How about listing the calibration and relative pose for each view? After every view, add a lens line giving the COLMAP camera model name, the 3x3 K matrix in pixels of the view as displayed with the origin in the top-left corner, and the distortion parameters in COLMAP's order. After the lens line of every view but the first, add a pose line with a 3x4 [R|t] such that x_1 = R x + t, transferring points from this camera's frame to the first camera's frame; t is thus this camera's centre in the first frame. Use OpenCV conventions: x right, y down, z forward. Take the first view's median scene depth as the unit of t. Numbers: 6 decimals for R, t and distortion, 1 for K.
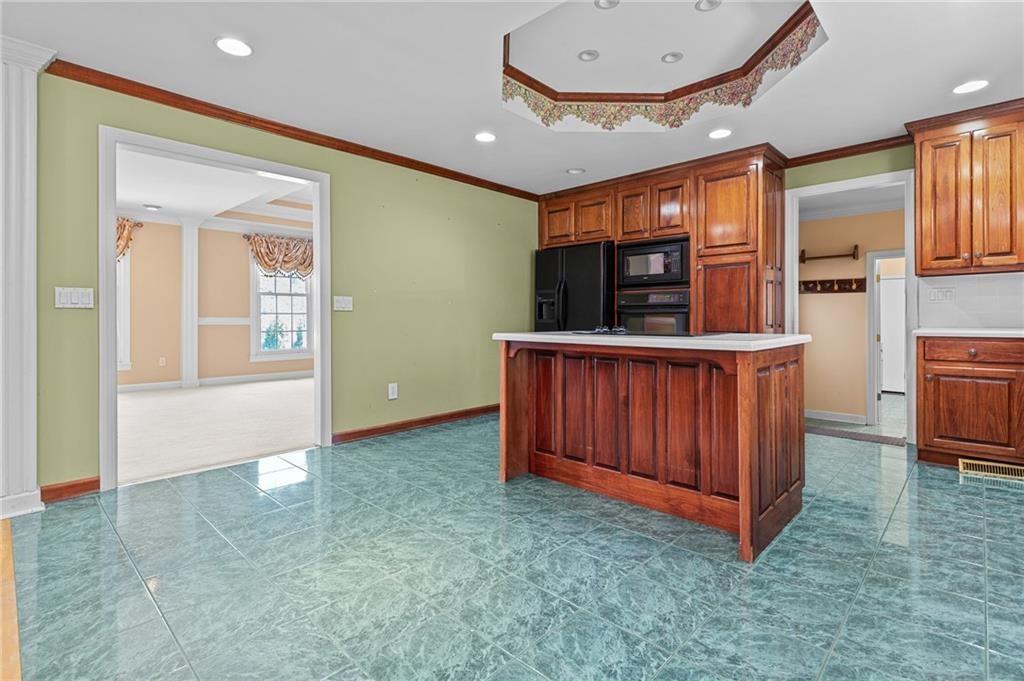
lens RADIAL K [[486.8, 0, 515.7], [0, 486.8, 322.5], [0, 0, 1]] dist [0.011559, 0.000095]
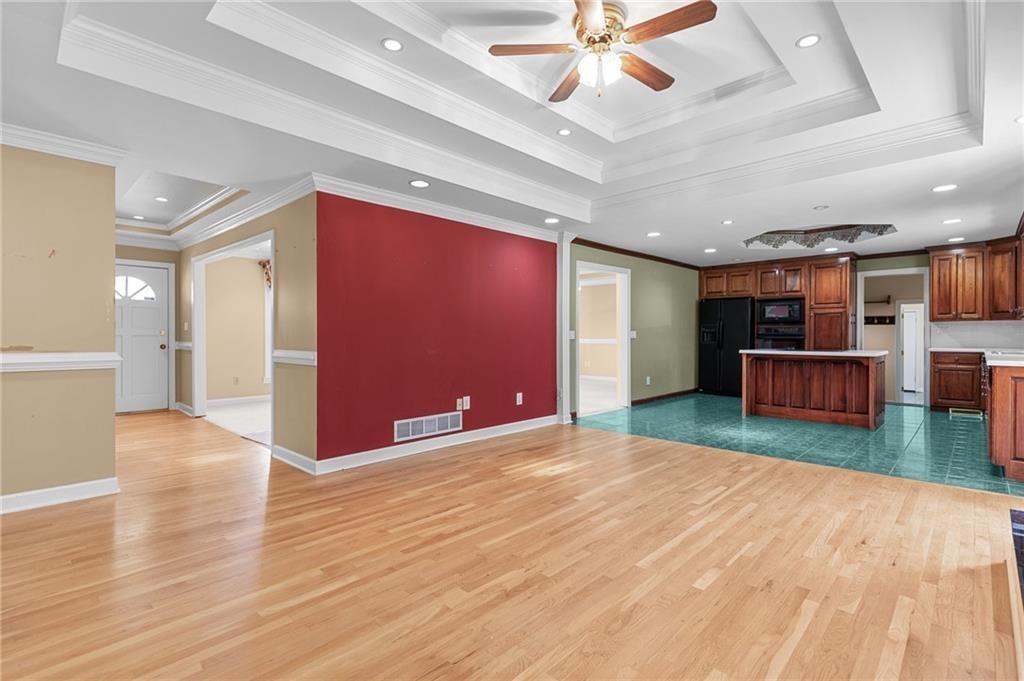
lens RADIAL K [[476.3, 0, 521.5], [0, 476.3, 343.5], [0, 0, 1]] dist [0.006939, -0.000234]
pose [[0.999995, 0.000632, -0.002985, -0.749540], [-0.000601, 0.999948, 0.010143, -0.021257], [0.002991, -0.010142, 0.999944, -0.852305]]
